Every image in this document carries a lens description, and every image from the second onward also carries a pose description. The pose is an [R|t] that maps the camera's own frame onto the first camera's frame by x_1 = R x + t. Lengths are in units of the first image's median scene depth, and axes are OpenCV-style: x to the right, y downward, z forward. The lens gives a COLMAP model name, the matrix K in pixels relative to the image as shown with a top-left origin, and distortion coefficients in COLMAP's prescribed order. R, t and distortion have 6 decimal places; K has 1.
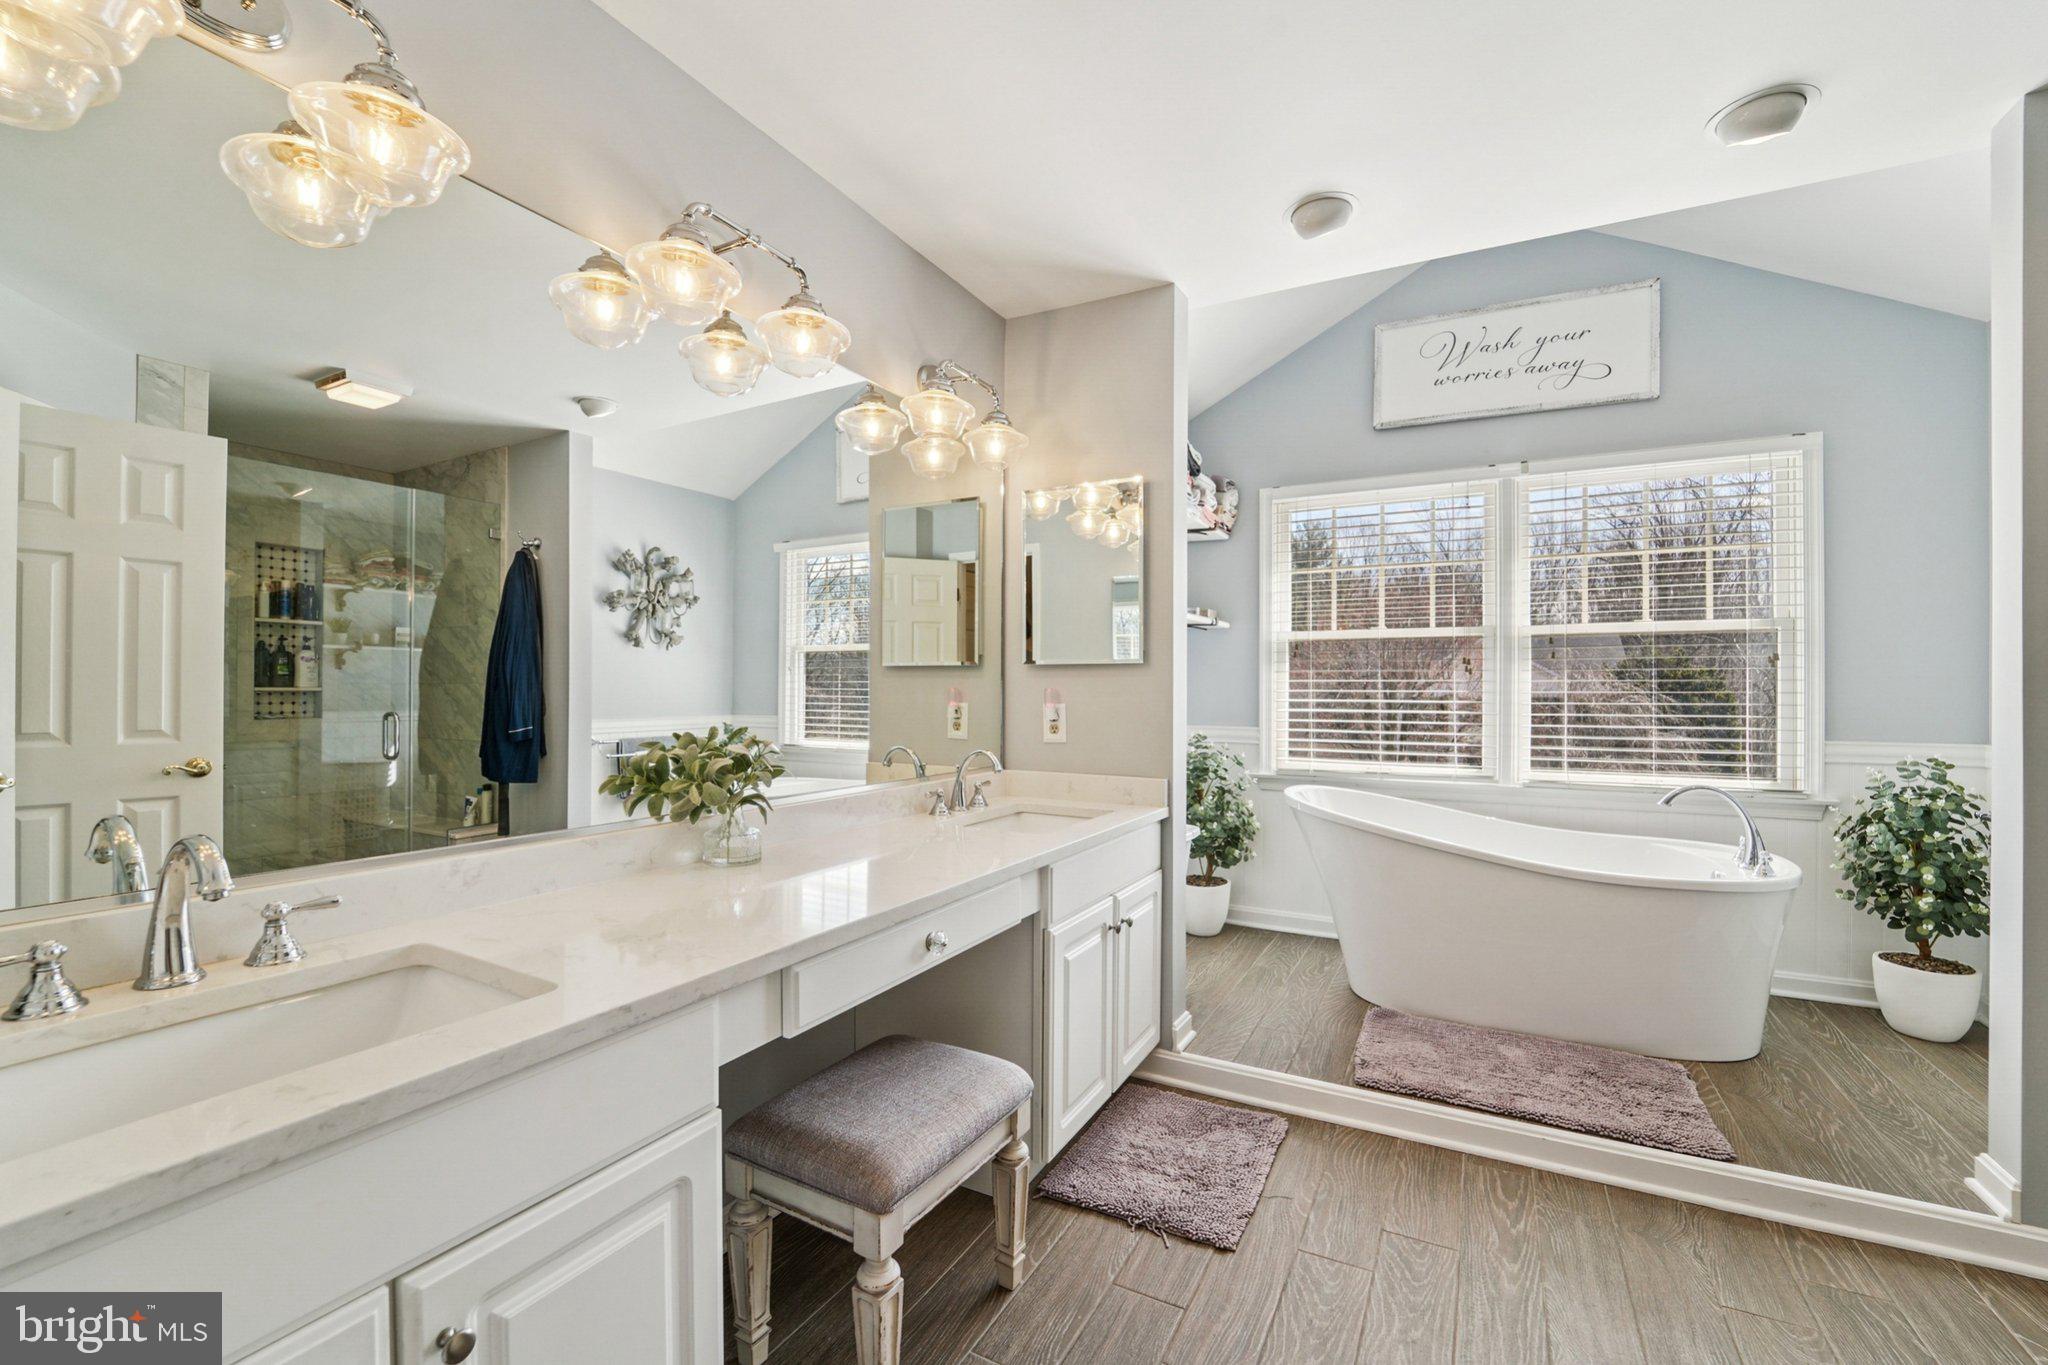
lens RADIAL K [[834.7, 0, 1022.4], [0, 834.7, 691.2], [0, 0, 1]] dist [-0.014877, 0.001491]
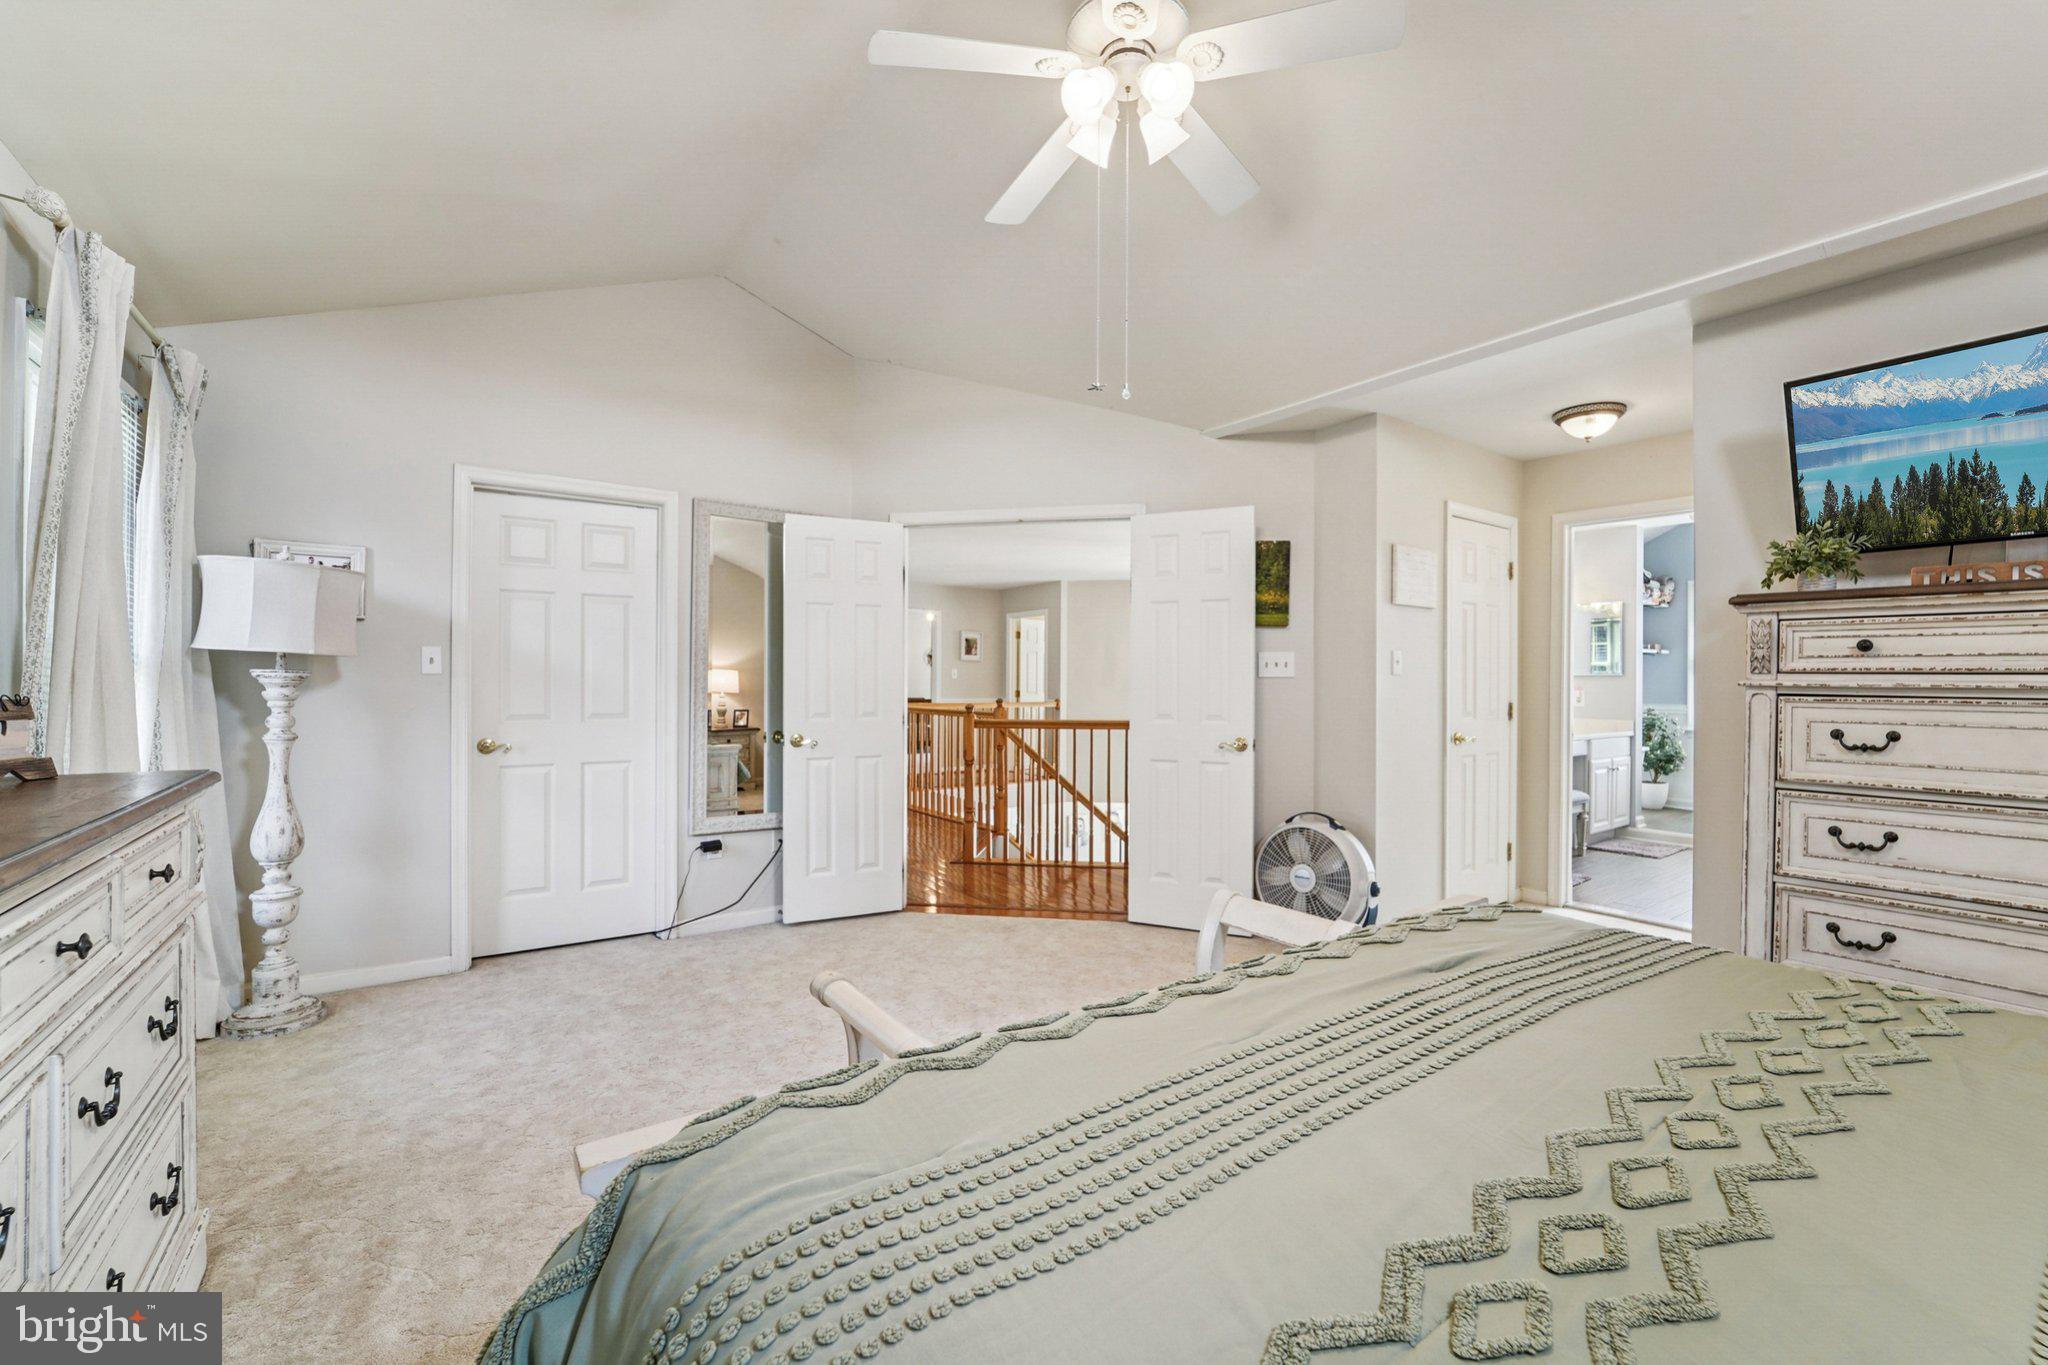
lens RADIAL K [[834.7, 0, 1027.7], [0, 834.7, 697.3], [0, 0, 1]] dist [-0.014877, 0.001491]
pose [[0.905189, 0.002529, -0.425001, -0.299067], [-0.001564, 0.999995, 0.002619, 0.023801], [0.425006, -0.001706, 0.905189, -1.455726]]
